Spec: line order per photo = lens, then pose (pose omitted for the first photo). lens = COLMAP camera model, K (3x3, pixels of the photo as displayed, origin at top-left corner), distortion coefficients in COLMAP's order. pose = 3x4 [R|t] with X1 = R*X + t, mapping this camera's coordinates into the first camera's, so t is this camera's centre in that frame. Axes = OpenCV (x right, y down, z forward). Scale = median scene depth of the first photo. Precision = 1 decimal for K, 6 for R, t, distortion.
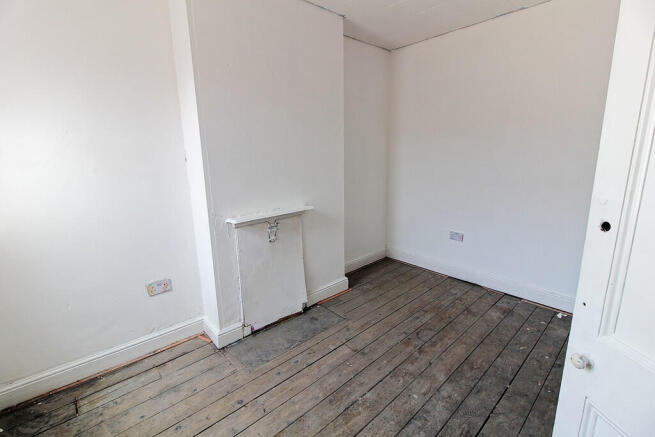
lens RADIAL K [[310.0, 0, 327.9], [0, 310.0, 219.3], [0, 0, 1]] dist [0.000525, 0.000305]
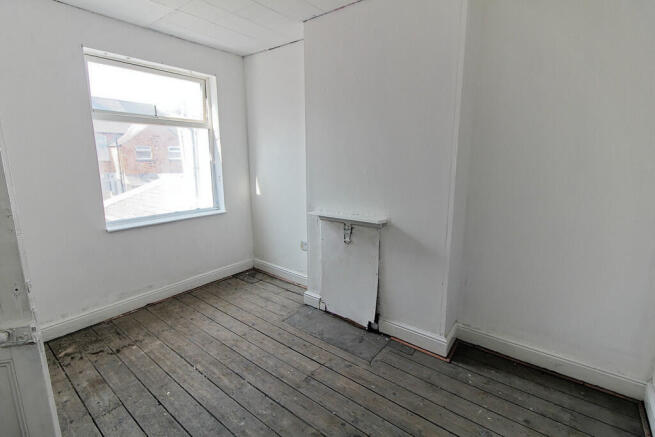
lens RADIAL K [[310.0, 0, 327.7], [0, 310.0, 217.2], [0, 0, 1]] dist [0.000525, 0.000305]
pose [[0.139146, 0.206532, -0.968495, 0.864247], [-0.214326, 0.961109, 0.174164, -0.192665], [0.966800, 0.183340, 0.177999, 0.763847]]
